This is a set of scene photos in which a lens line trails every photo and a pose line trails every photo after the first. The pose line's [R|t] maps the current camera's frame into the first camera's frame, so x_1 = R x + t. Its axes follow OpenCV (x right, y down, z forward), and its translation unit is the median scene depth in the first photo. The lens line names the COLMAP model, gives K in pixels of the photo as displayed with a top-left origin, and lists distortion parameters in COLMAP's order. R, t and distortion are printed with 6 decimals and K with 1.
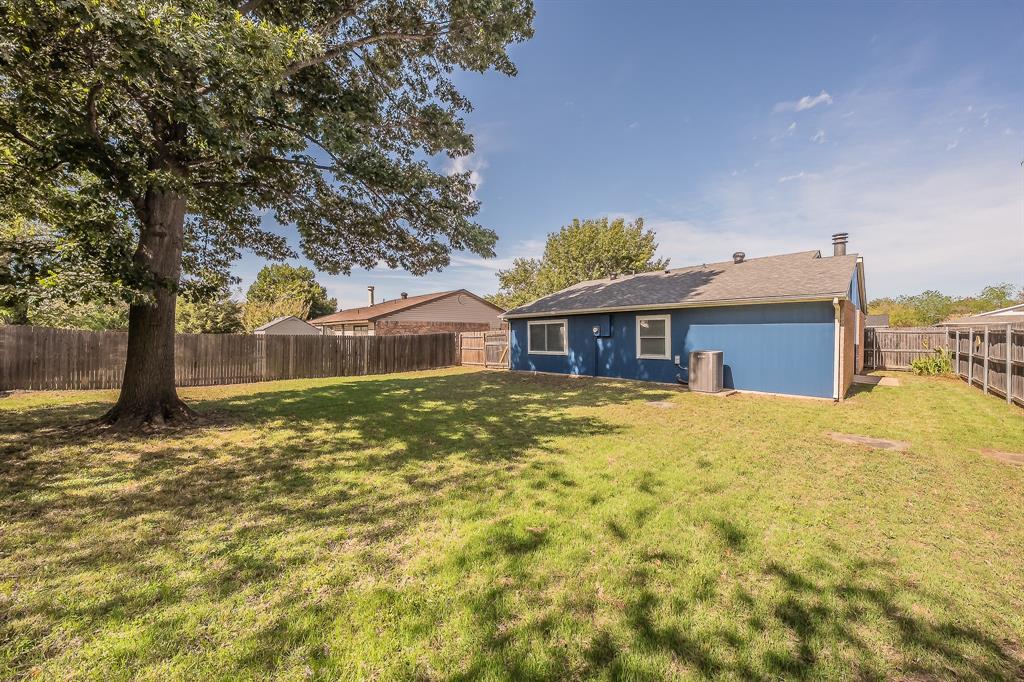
lens RADIAL K [[389.4, 0, 516.6], [0, 389.4, 343.5], [0, 0, 1]] dist [-0.001489, -0.000121]
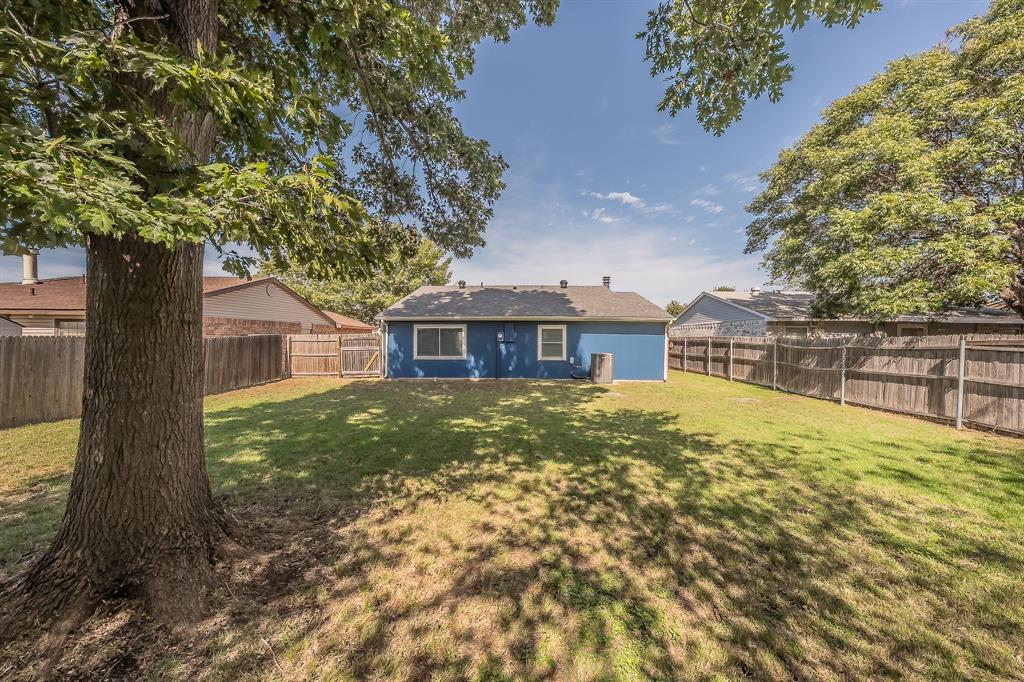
lens RADIAL K [[365.4, 0, 513.9], [0, 365.4, 338.3], [0, 0, 1]] dist [0.001014, 0.000099]
pose [[0.685159, 0.006903, 0.728361, -0.539576], [0.003440, 0.999913, -0.012713, -0.014969], [-0.728386, 0.011216, 0.685076, 0.269990]]
